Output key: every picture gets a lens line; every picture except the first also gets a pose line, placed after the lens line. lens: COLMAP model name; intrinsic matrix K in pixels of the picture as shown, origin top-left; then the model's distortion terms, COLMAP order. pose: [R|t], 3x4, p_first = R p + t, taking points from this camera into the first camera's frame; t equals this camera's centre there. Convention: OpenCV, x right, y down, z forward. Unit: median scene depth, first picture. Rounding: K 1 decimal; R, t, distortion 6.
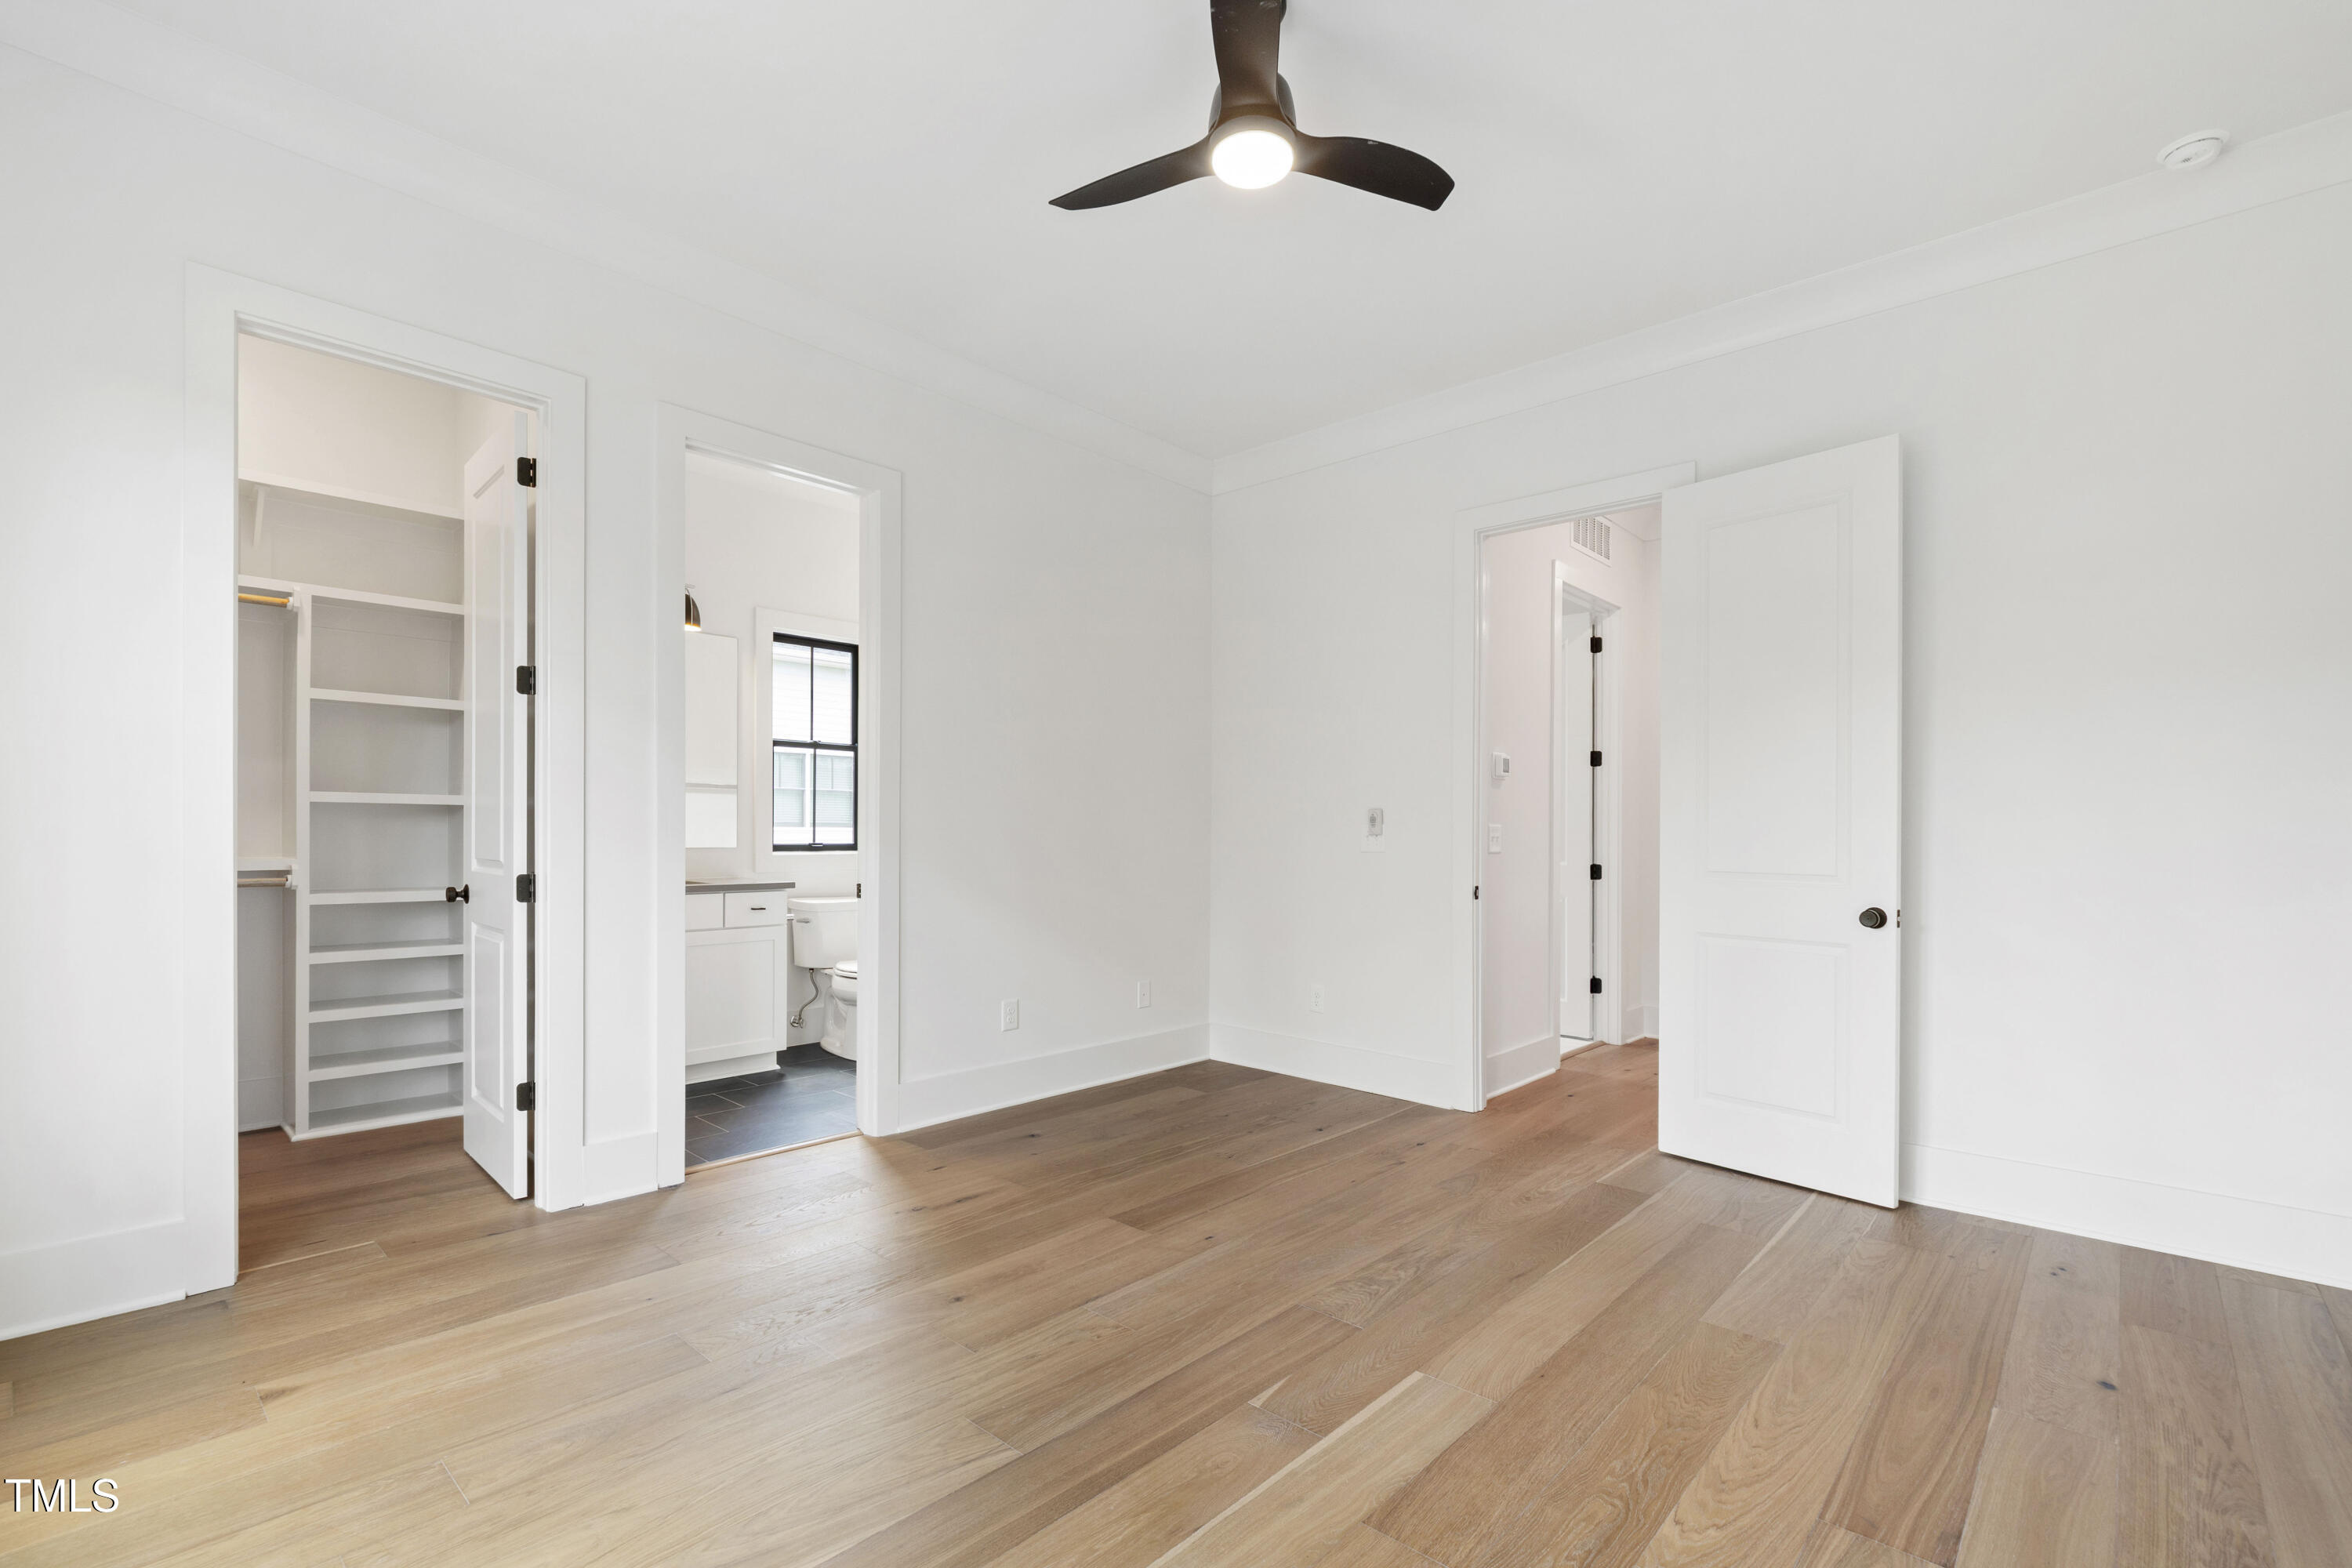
lens RADIAL K [[1051.8, 0, 1151.9], [0, 1051.8, 818.7], [0, 0, 1]] dist [0.000147, 0.000112]
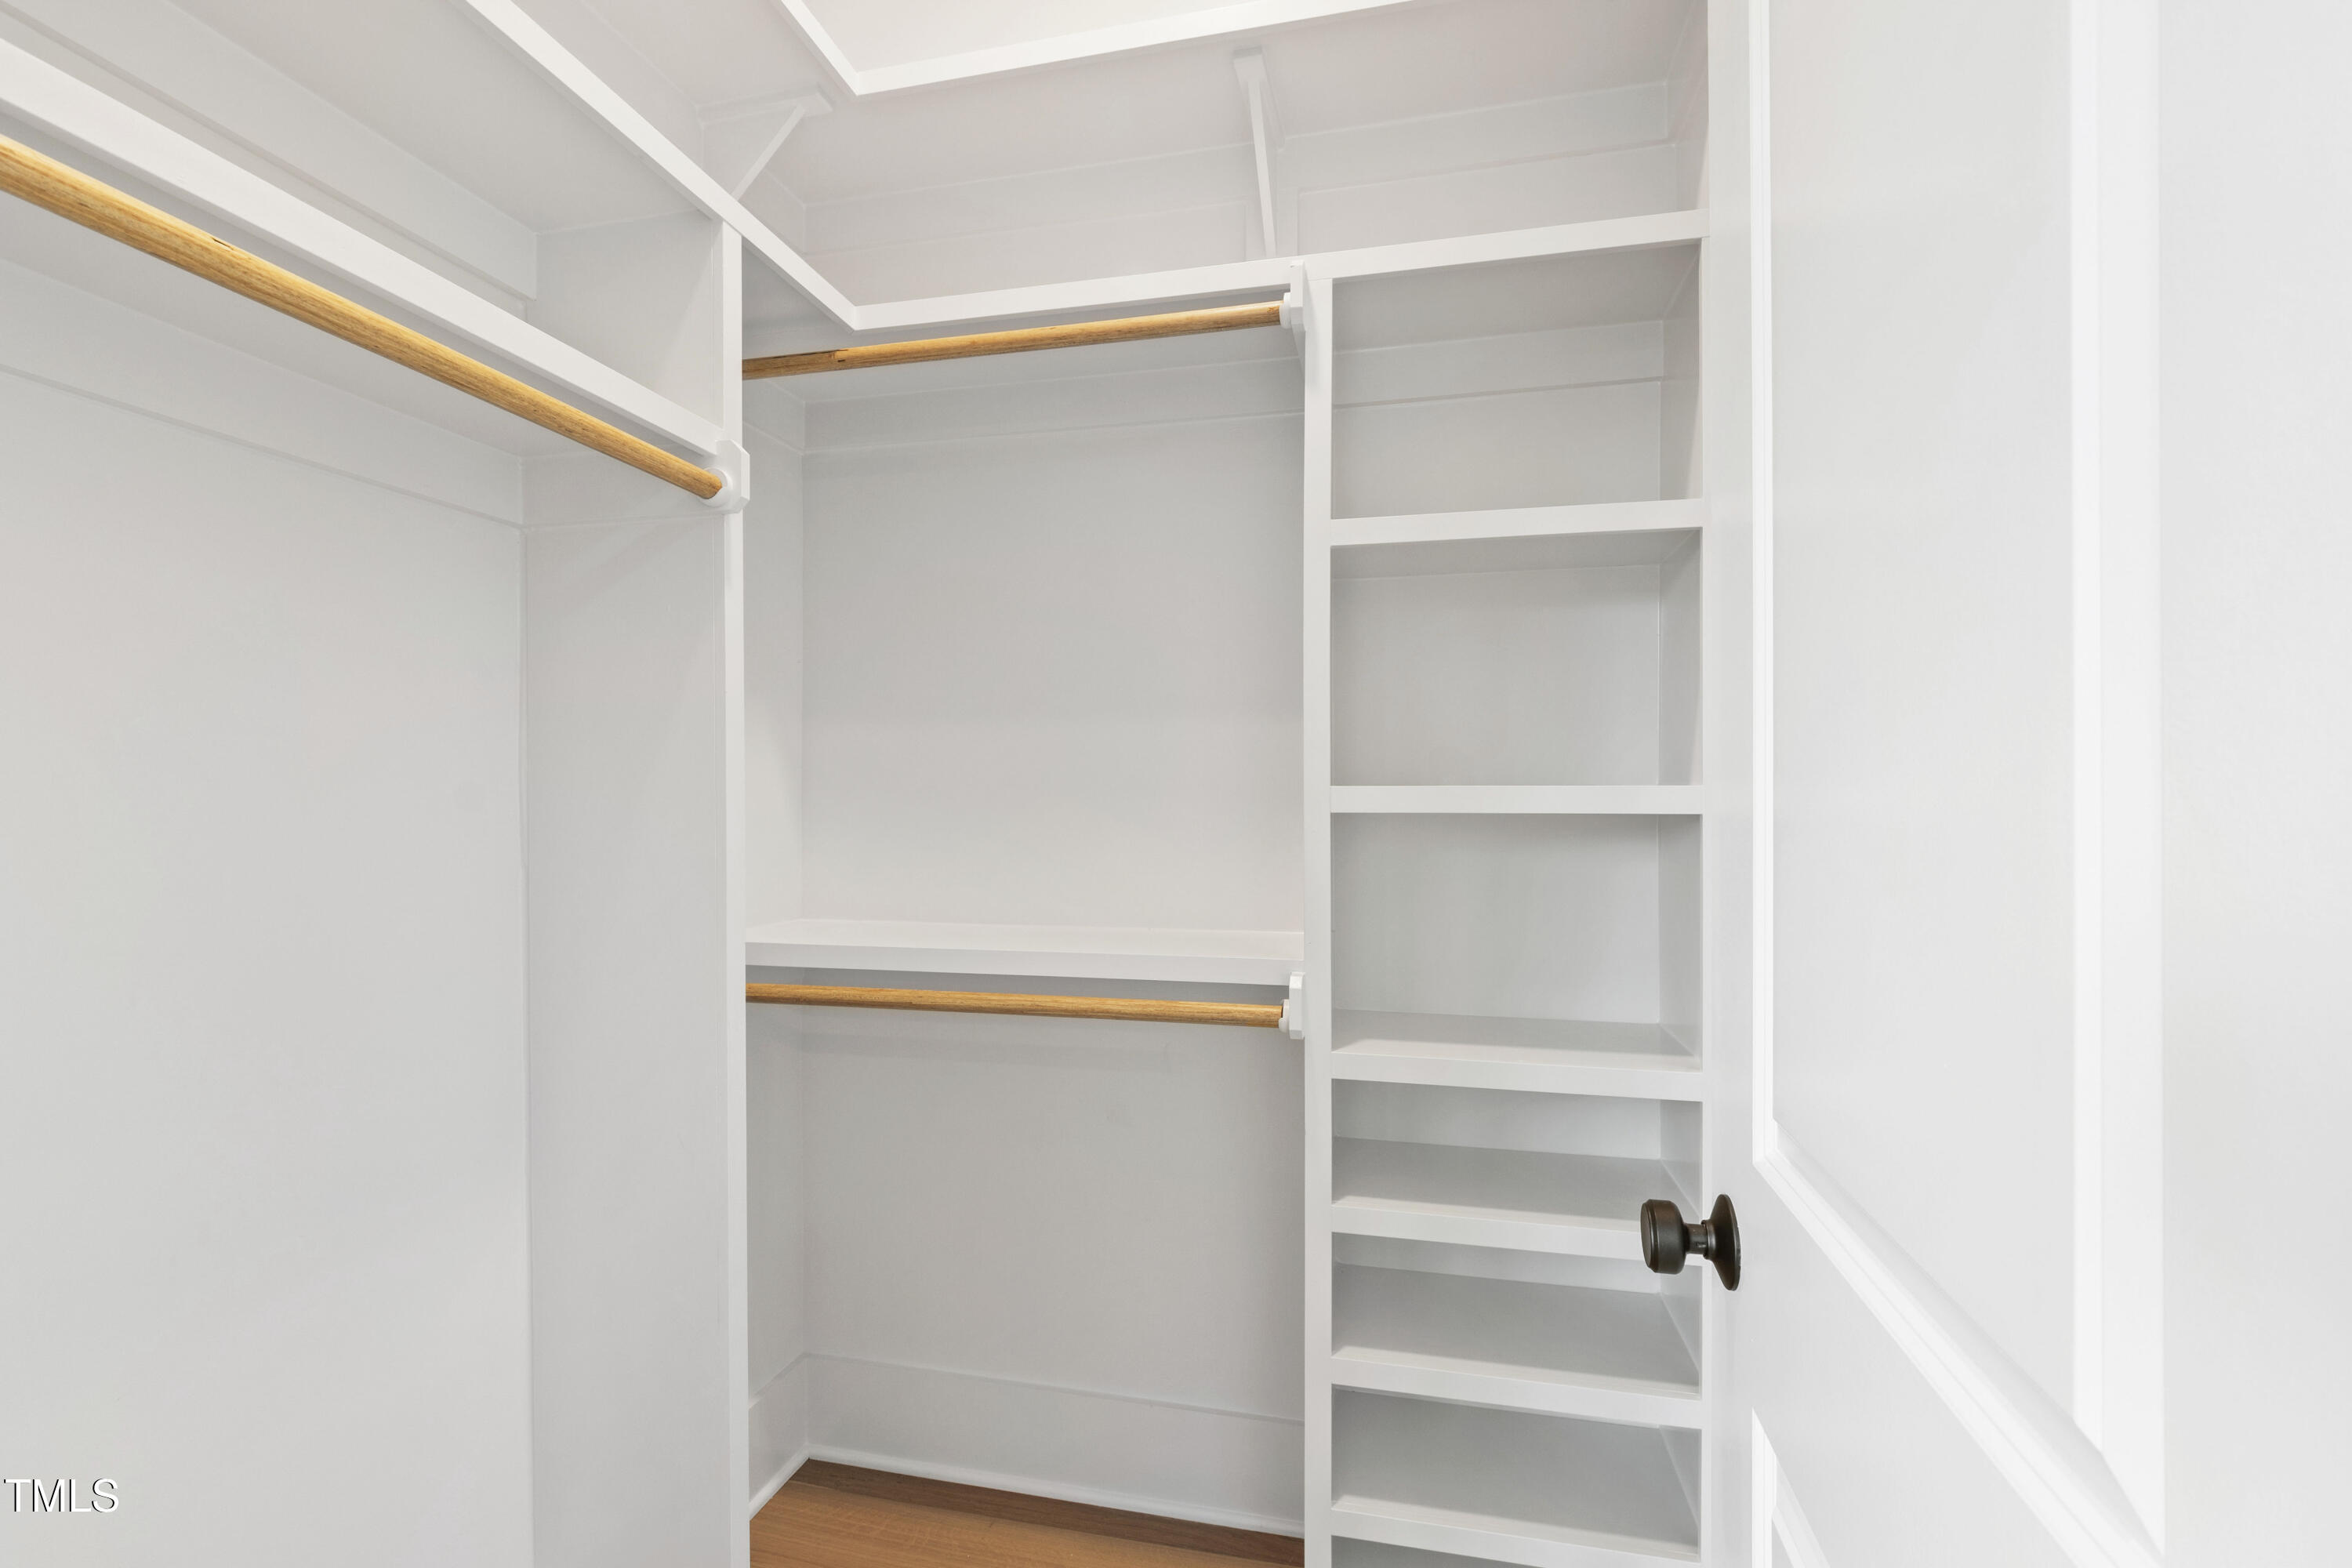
lens RADIAL K [[1051.8, 0, 1151.9], [0, 1051.8, 818.7], [0, 0, 1]] dist [0.000147, 0.000112]
pose [[0.495551, -0.003823, -0.868570, -0.496358], [0.006746, 0.999977, -0.000552, -0.014110], [0.868553, -0.005585, 0.495566, 0.751660]]
